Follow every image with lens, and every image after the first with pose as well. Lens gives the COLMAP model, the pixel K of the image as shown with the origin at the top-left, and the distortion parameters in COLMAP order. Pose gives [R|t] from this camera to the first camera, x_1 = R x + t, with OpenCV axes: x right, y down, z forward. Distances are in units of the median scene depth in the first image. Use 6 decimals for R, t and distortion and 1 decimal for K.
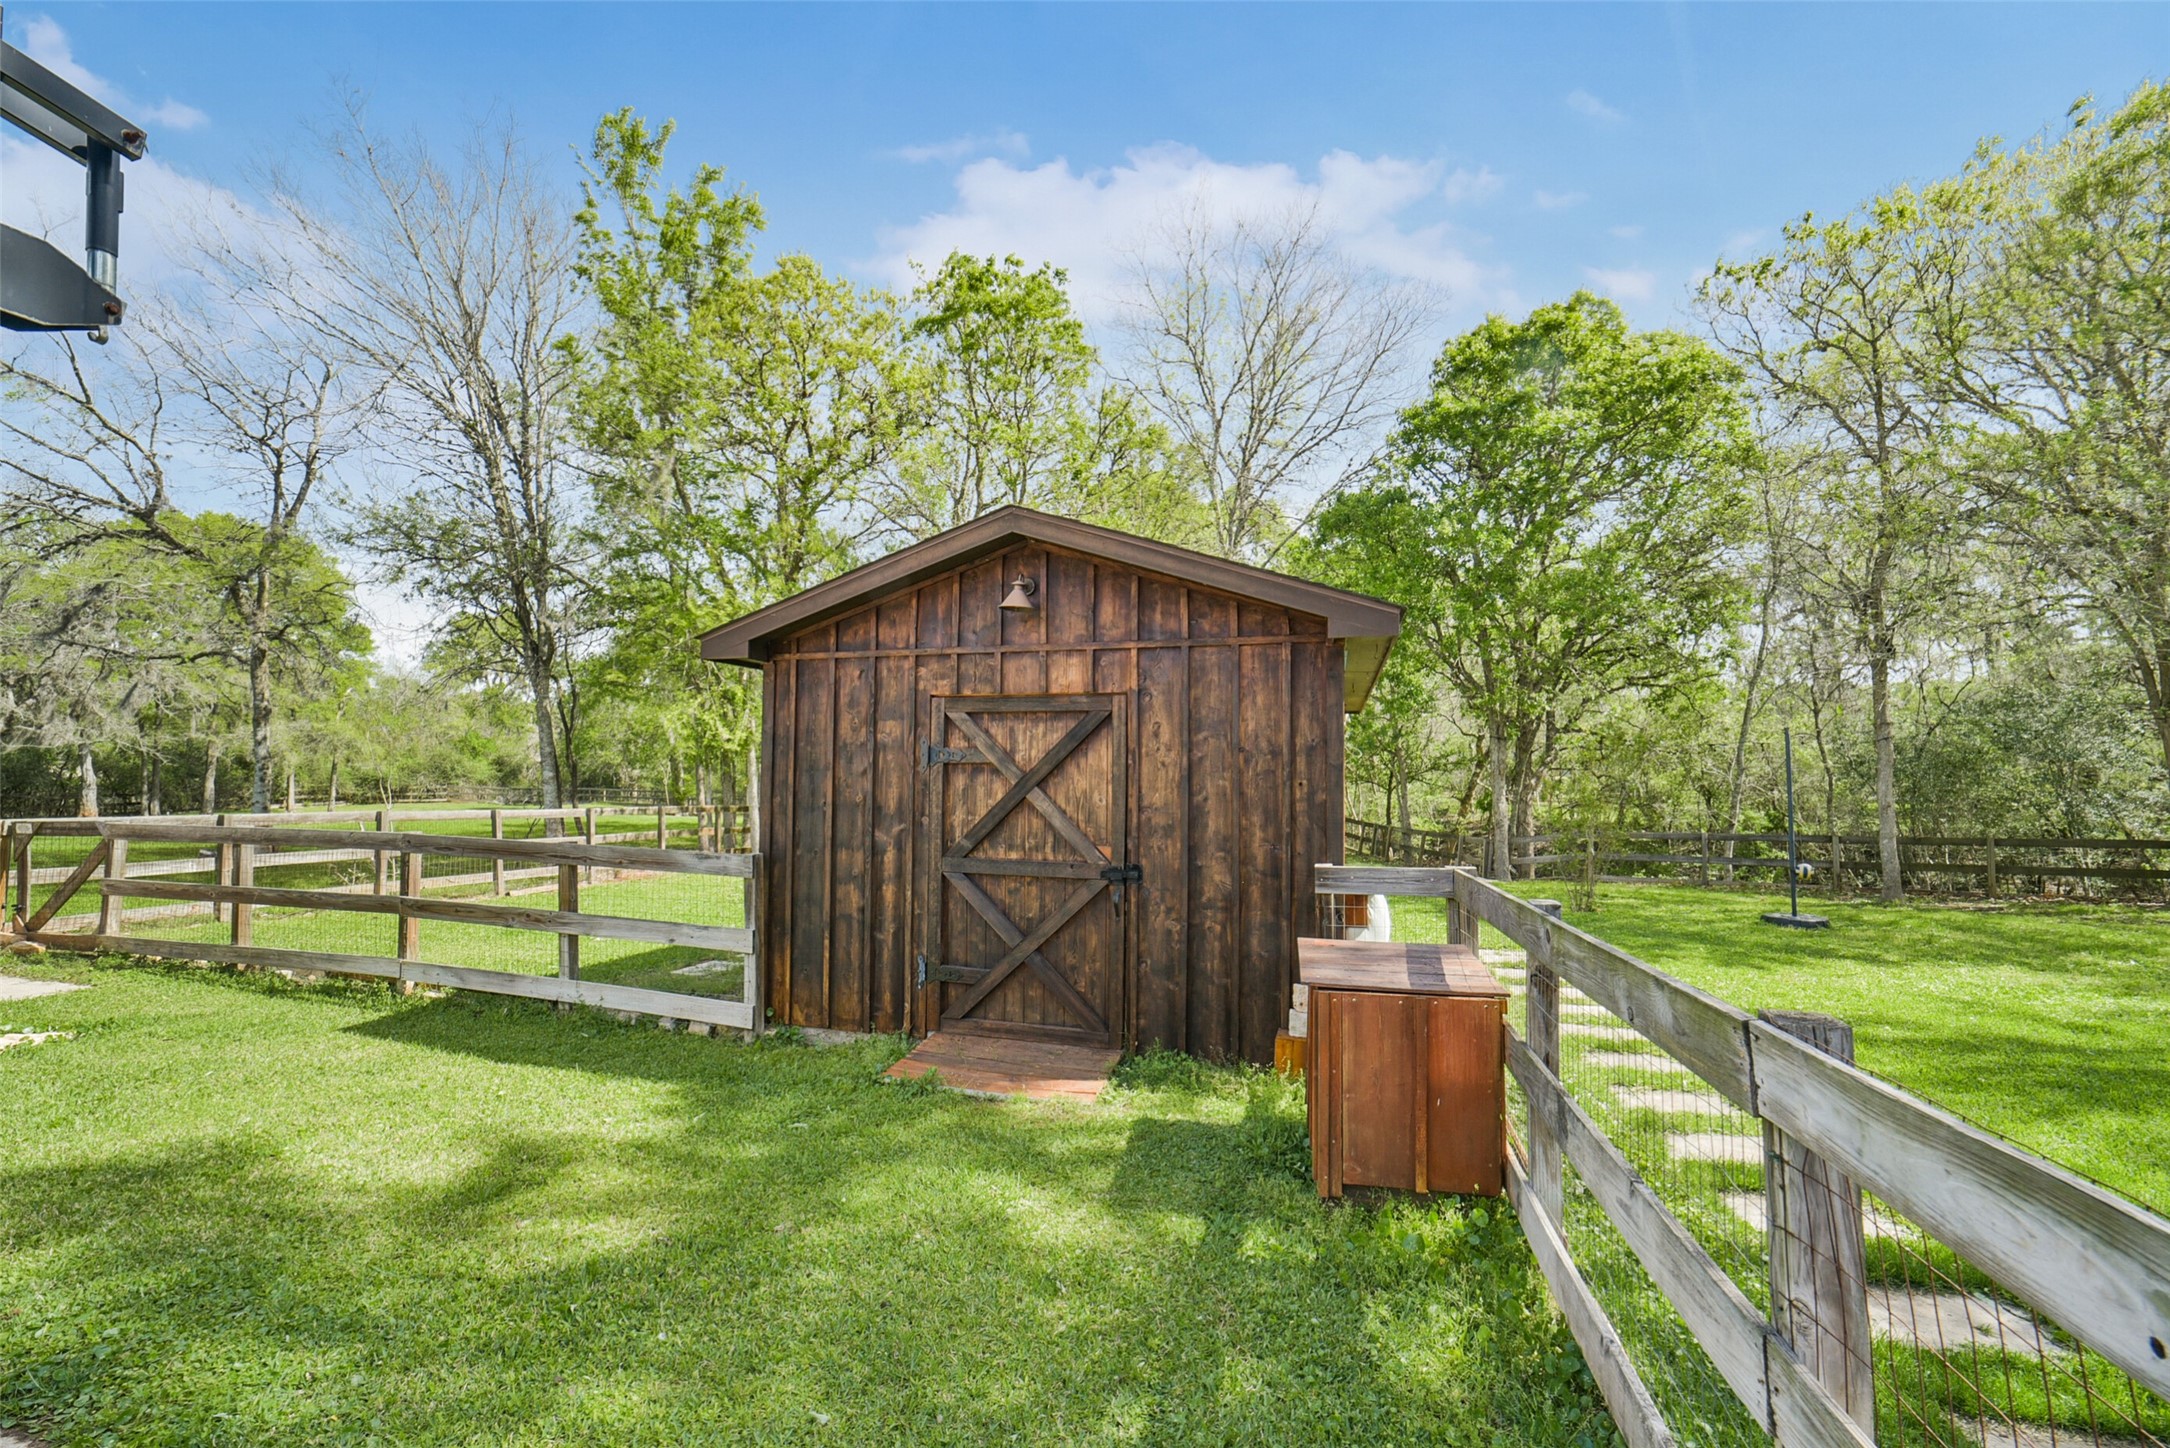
lens RADIAL K [[872.1, 0, 1090.3], [0, 872.1, 735.4], [0, 0, 1]] dist [-0.031050, 0.009199]
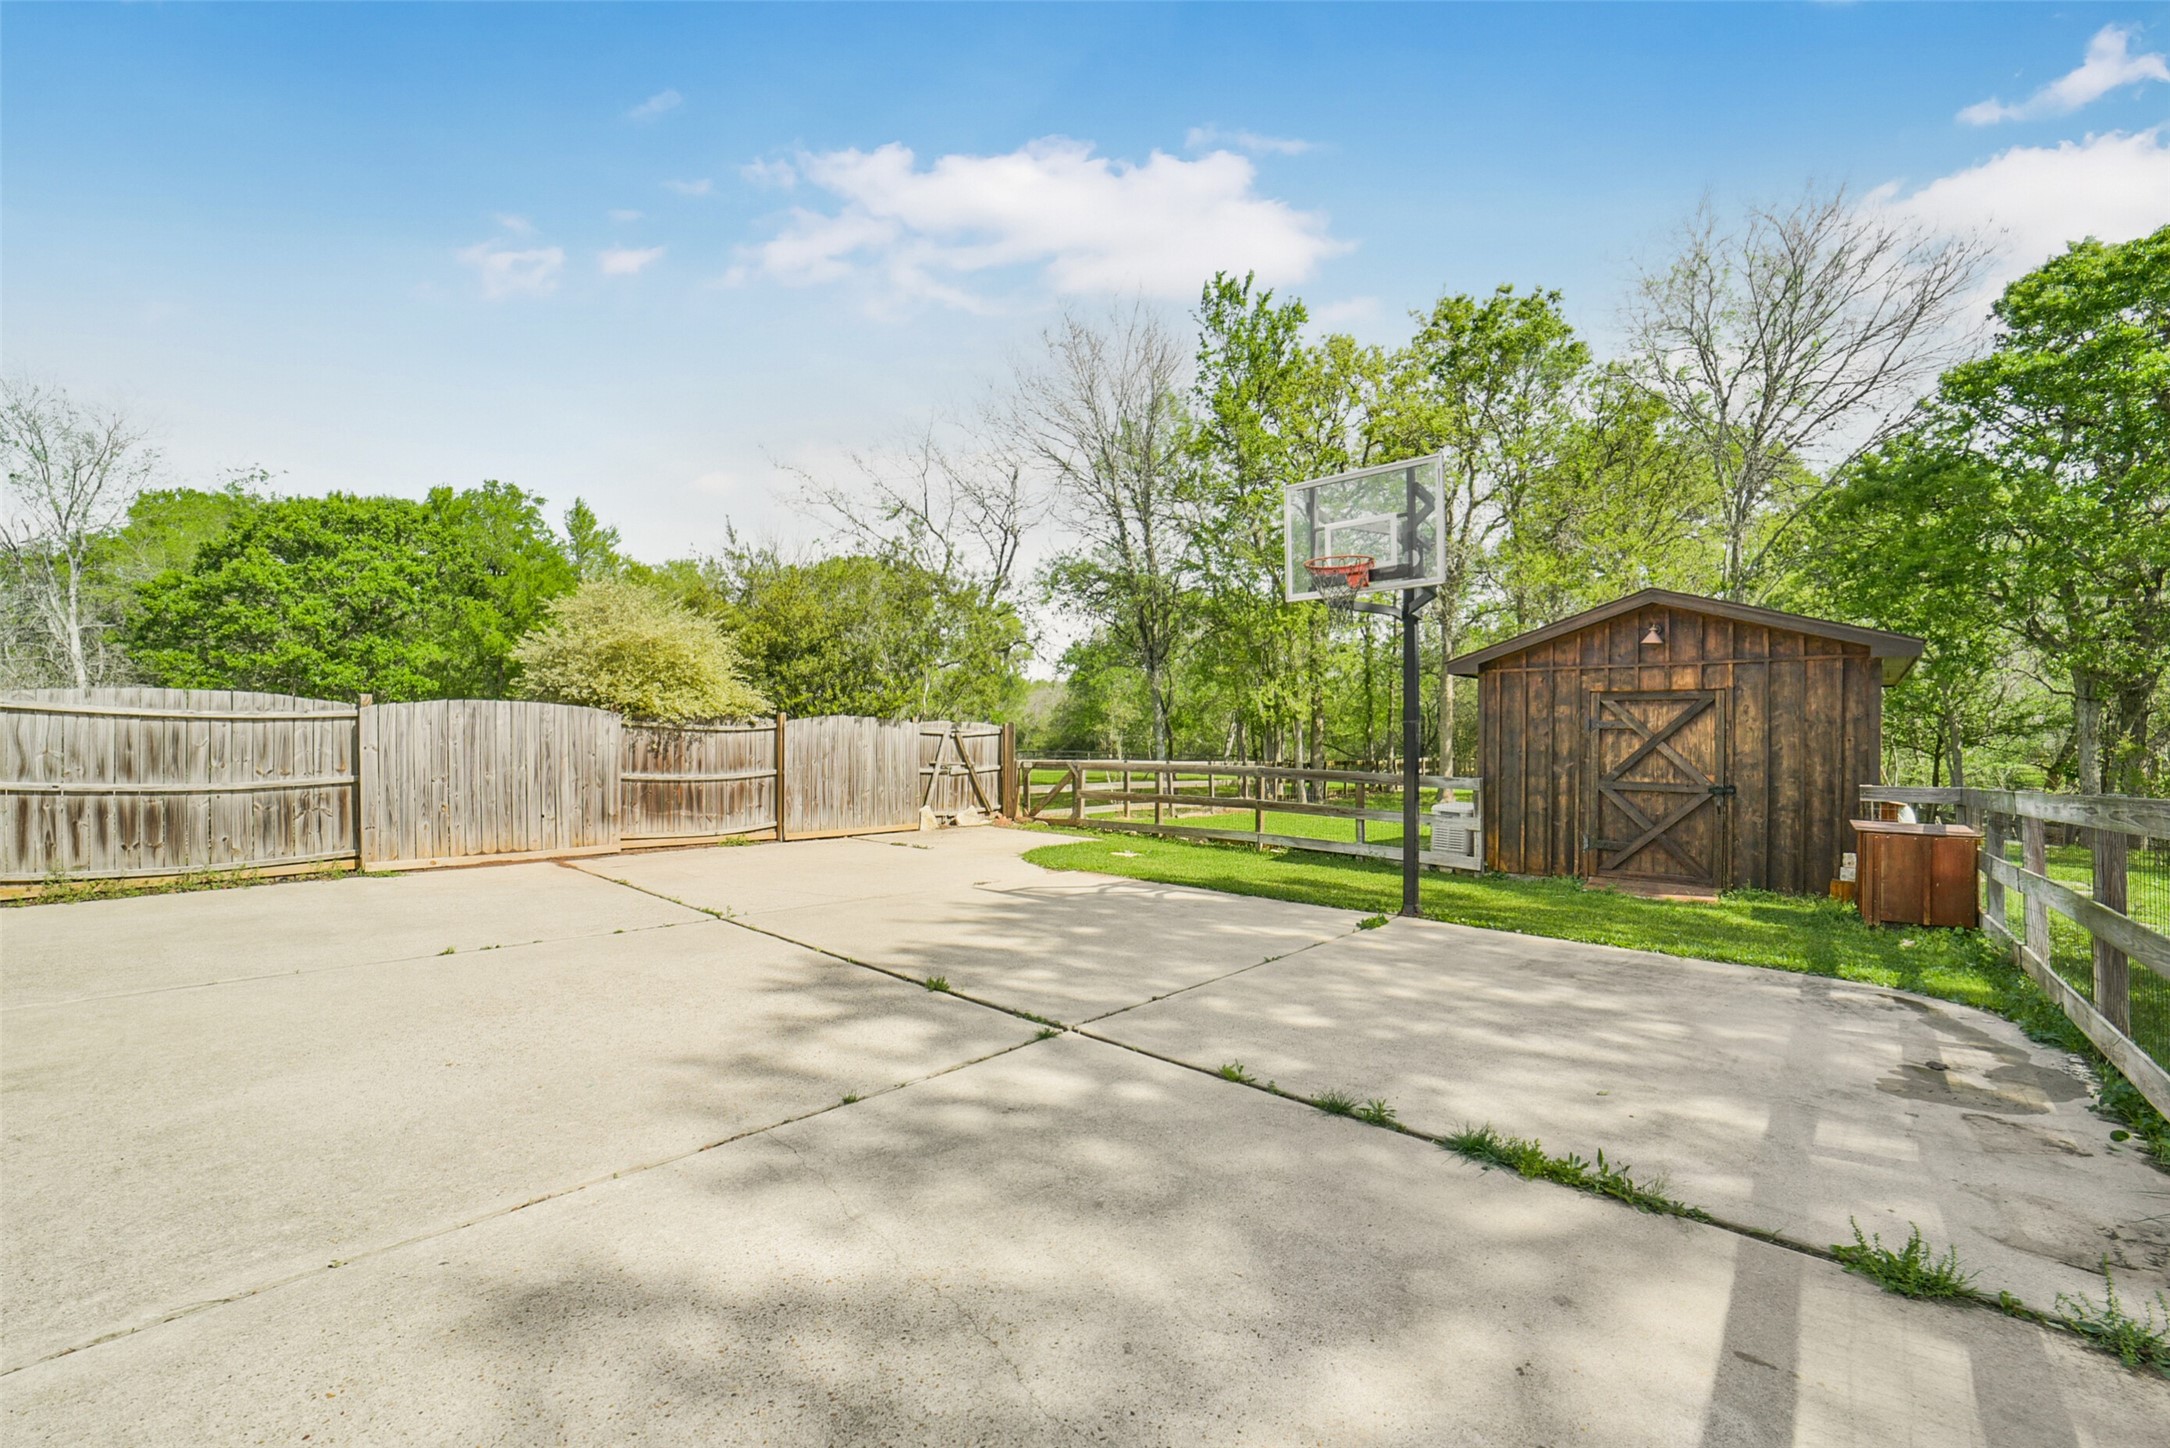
lens RADIAL K [[872.1, 0, 1090.3], [0, 872.1, 735.4], [0, 0, 1]] dist [-0.031050, 0.009199]
pose [[0.897672, -0.001990, -0.440661, -0.337381], [0.019332, 0.999205, 0.034868, -0.038857], [0.440241, -0.039819, 0.896996, -1.106433]]
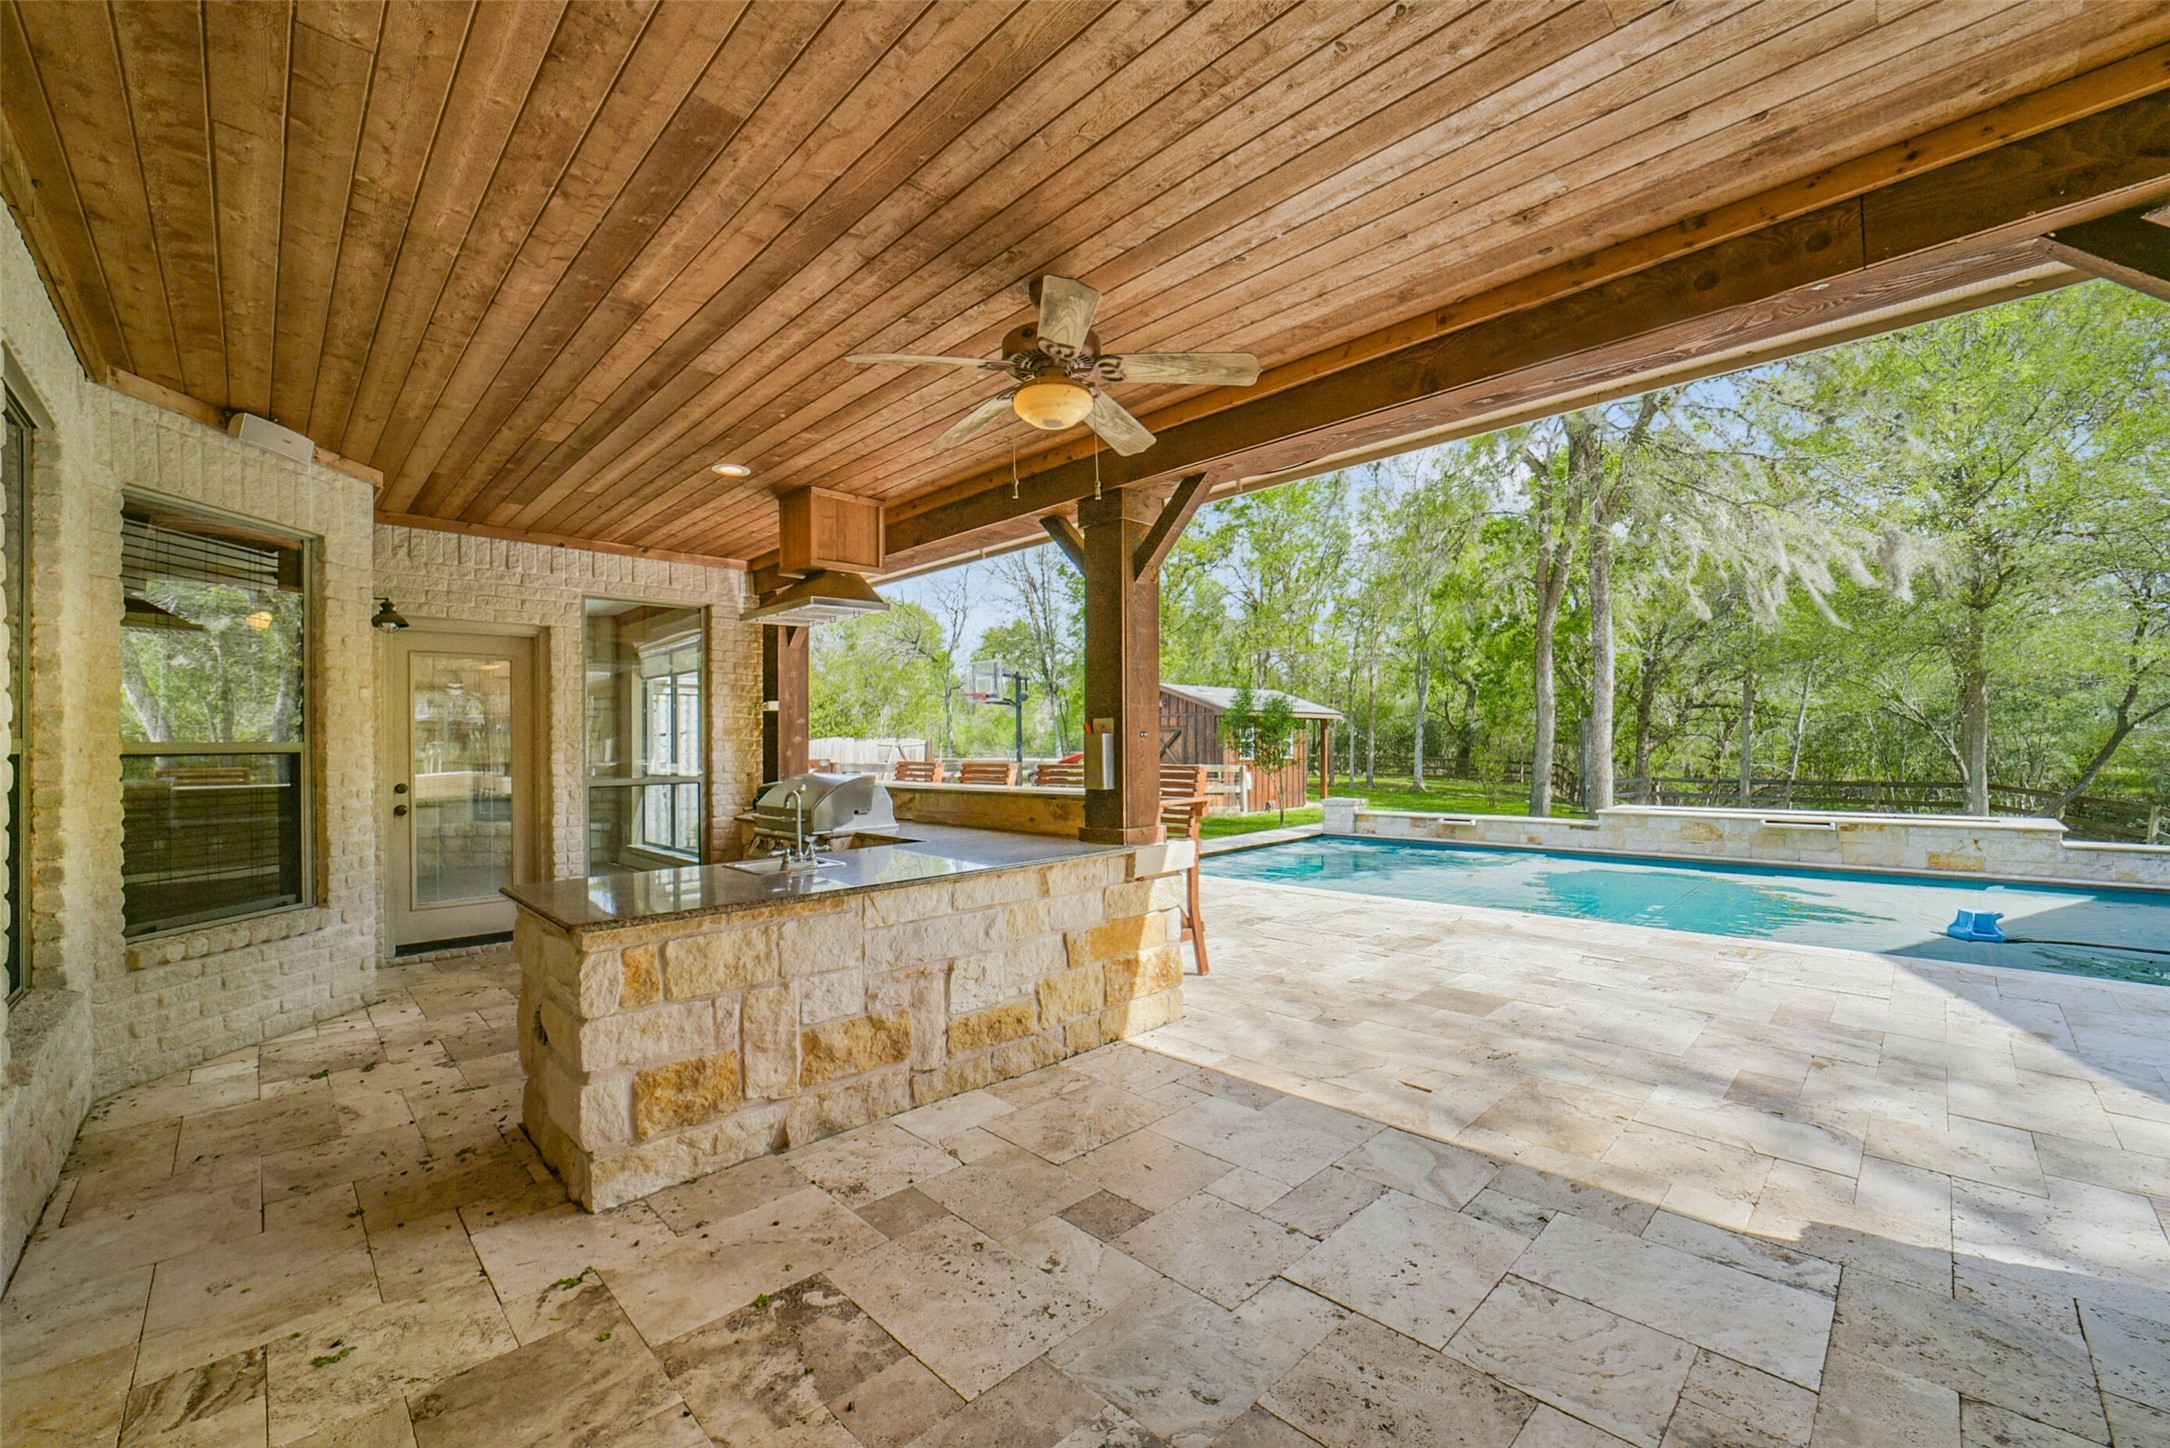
lens RADIAL K [[872.1, 0, 1090.3], [0, 872.1, 735.4], [0, 0, 1]] dist [-0.031050, 0.009199]
pose [[0.874730, -0.010934, -0.484488, 1.665619], [0.030297, 0.999024, 0.032153, -0.148672], [0.483663, -0.042804, 0.874207, -2.889502]]
